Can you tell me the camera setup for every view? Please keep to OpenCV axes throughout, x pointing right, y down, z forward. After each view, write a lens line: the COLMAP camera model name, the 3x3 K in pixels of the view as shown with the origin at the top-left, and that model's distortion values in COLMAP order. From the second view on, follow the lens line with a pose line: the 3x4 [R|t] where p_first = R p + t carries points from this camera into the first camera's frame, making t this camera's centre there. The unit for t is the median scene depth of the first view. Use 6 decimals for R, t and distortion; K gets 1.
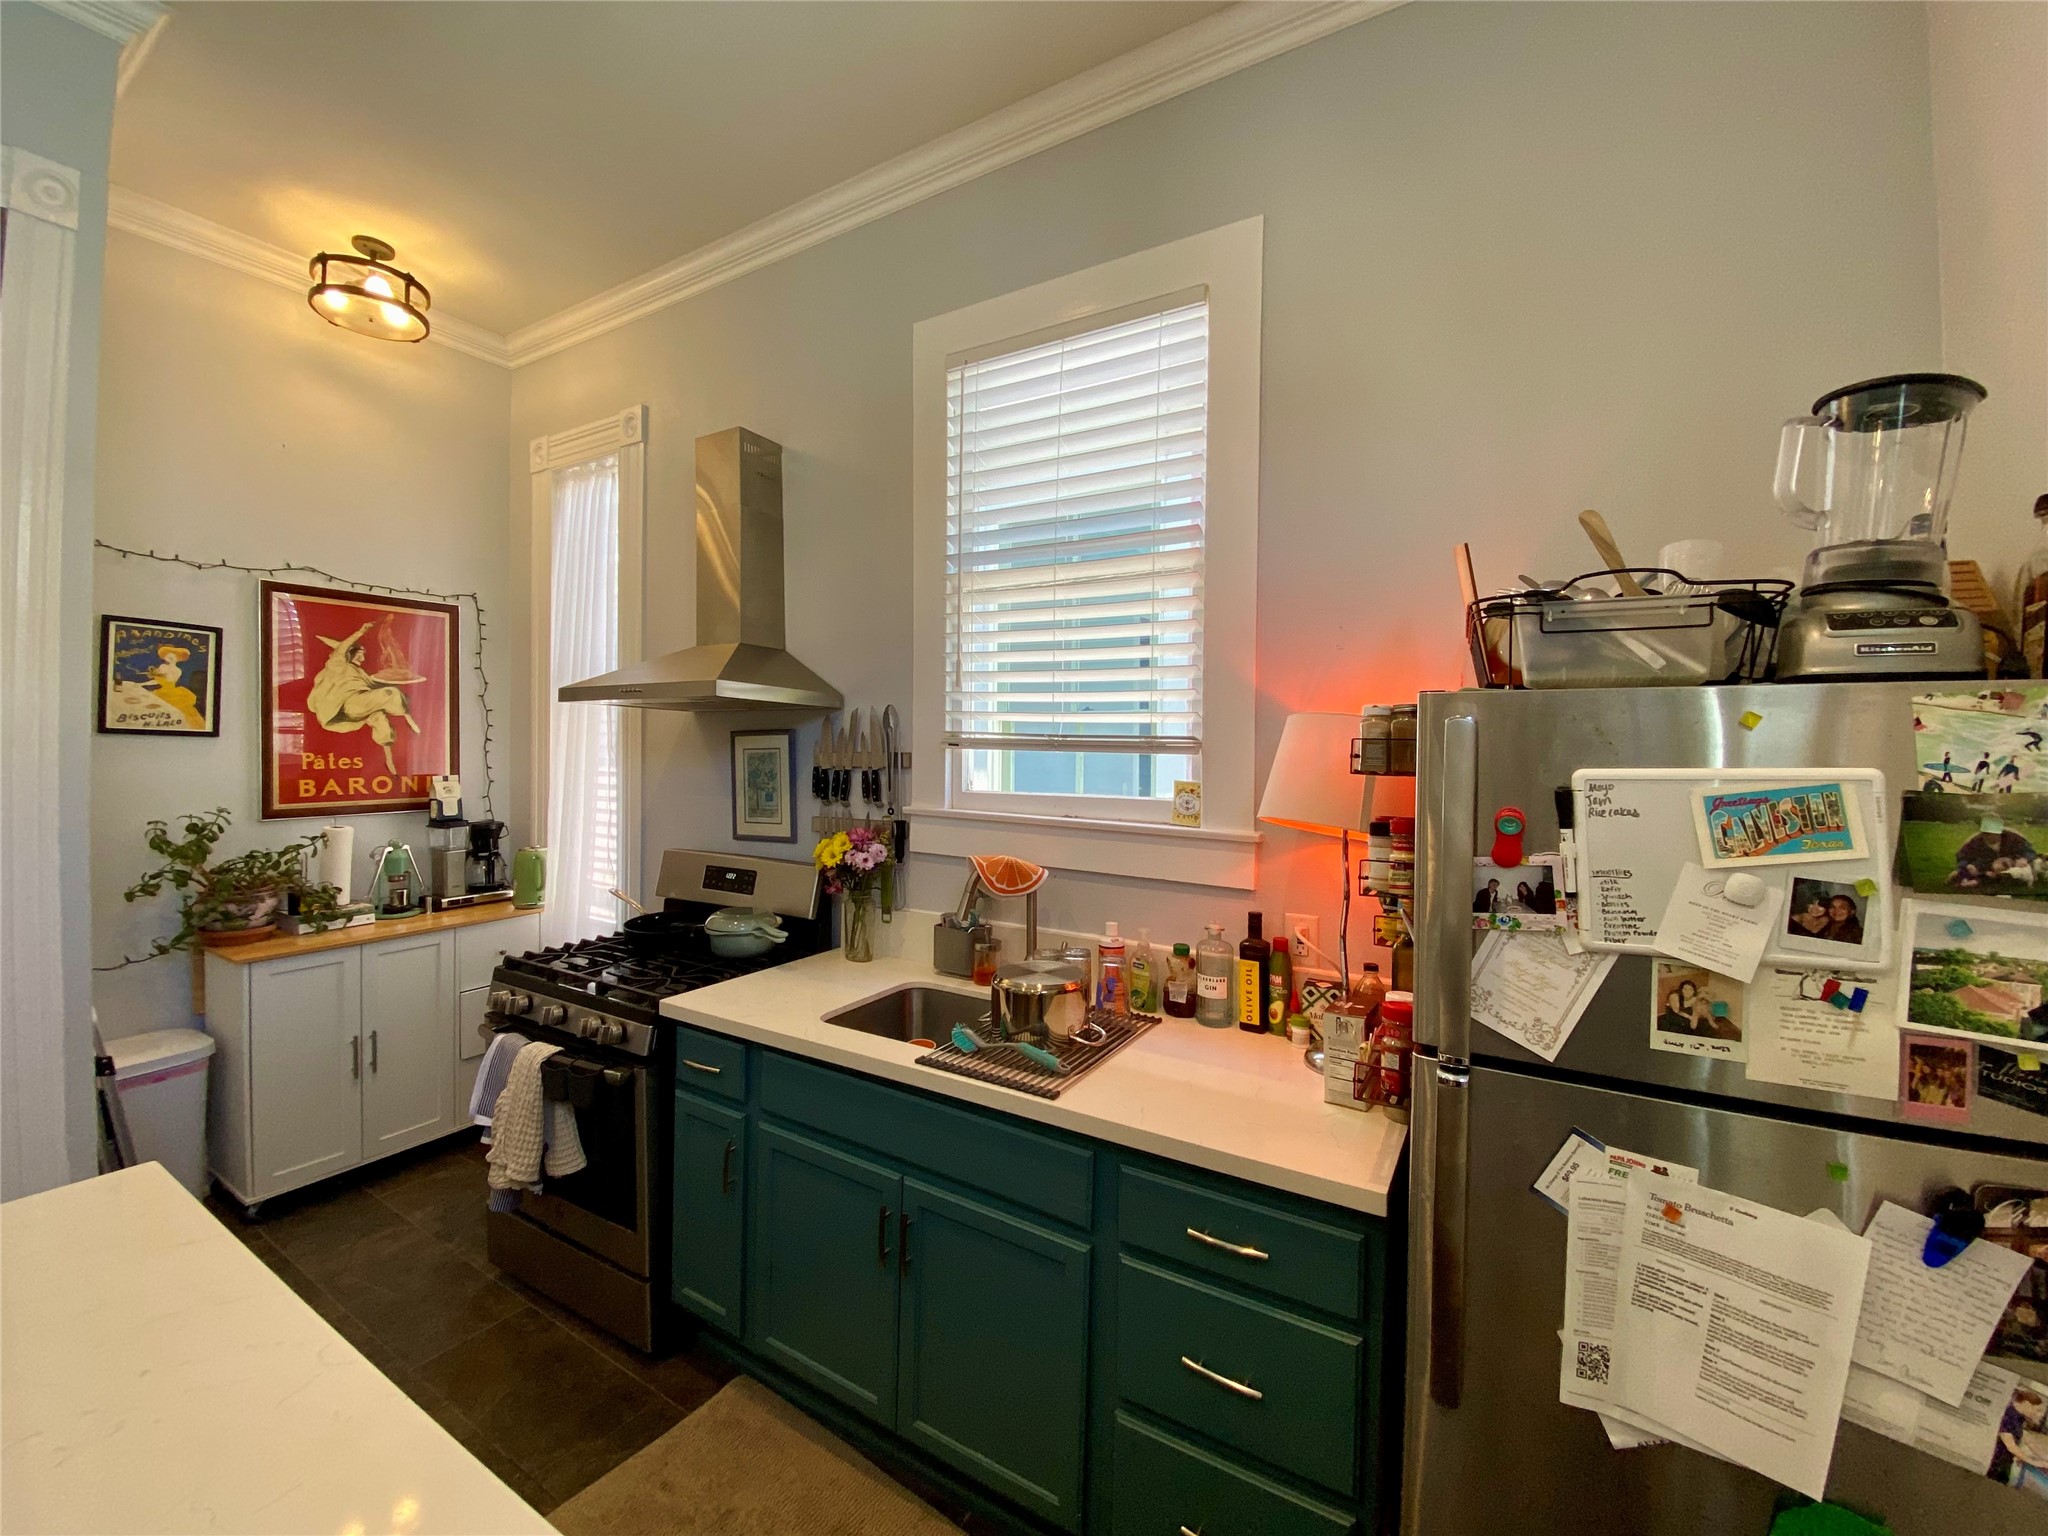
lens RADIAL K [[826.5, 0, 1017.6], [0, 826.5, 759.4], [0, 0, 1]] dist [0.018345, -0.018077]
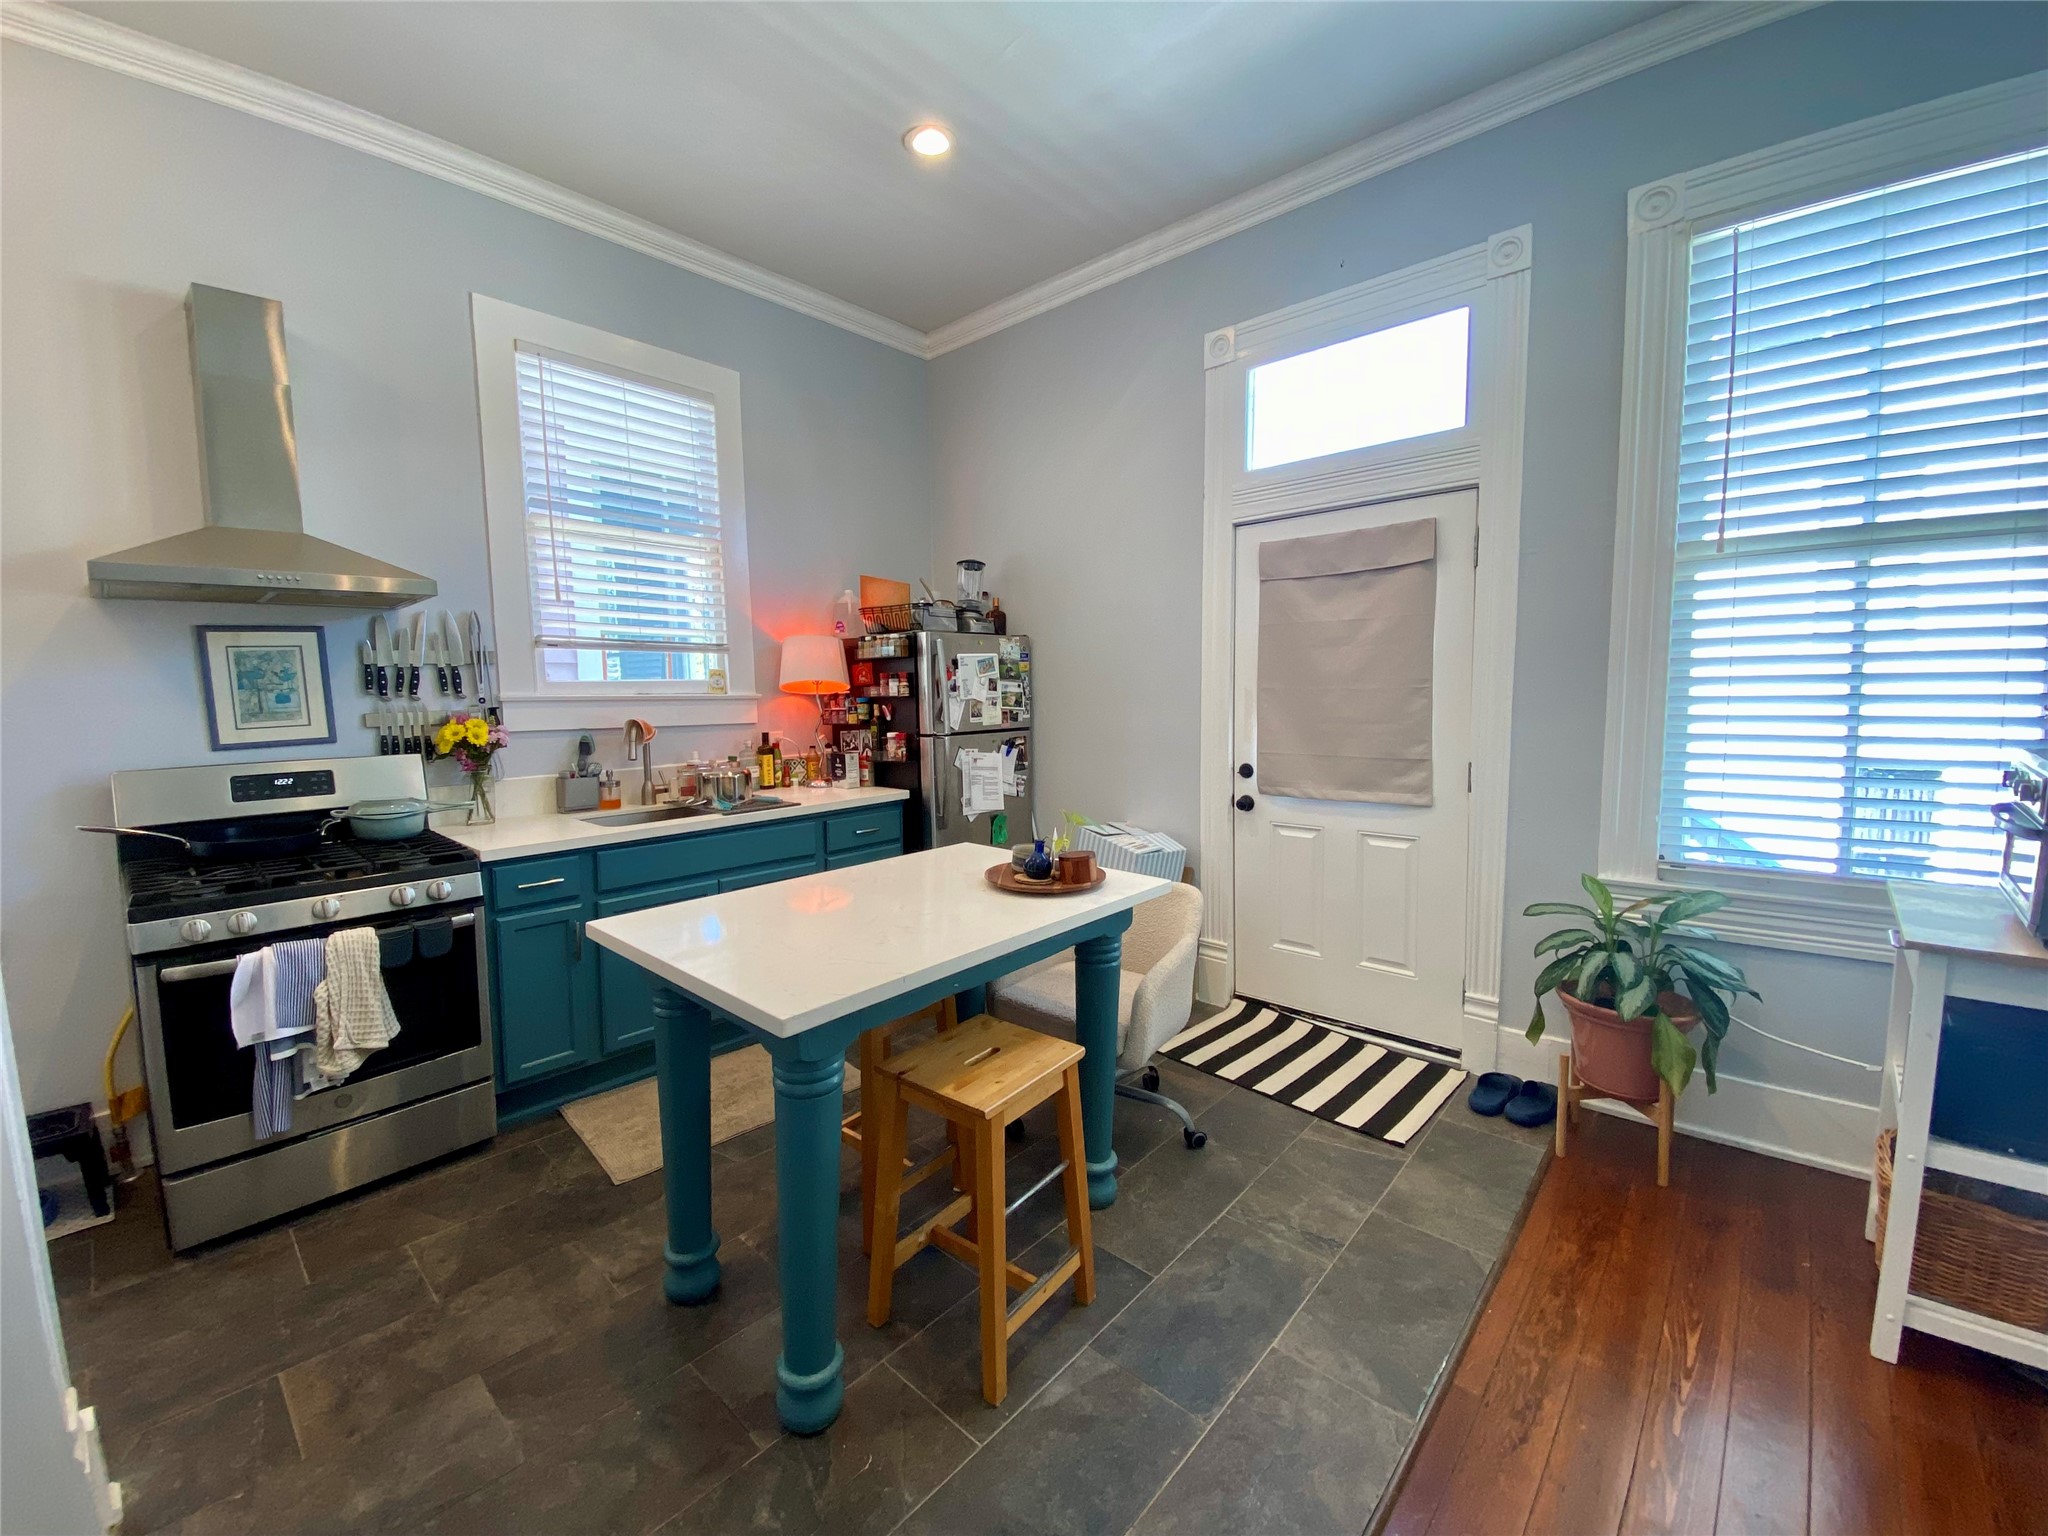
lens RADIAL K [[826.5, 0, 1017.6], [0, 826.5, 759.4], [0, 0, 1]] dist [0.018345, -0.018077]
pose [[0.188055, -0.109089, 0.976081, -1.475129], [0.022804, 0.994030, 0.106701, 0.045670], [-0.981894, 0.002193, 0.189420, -0.000714]]
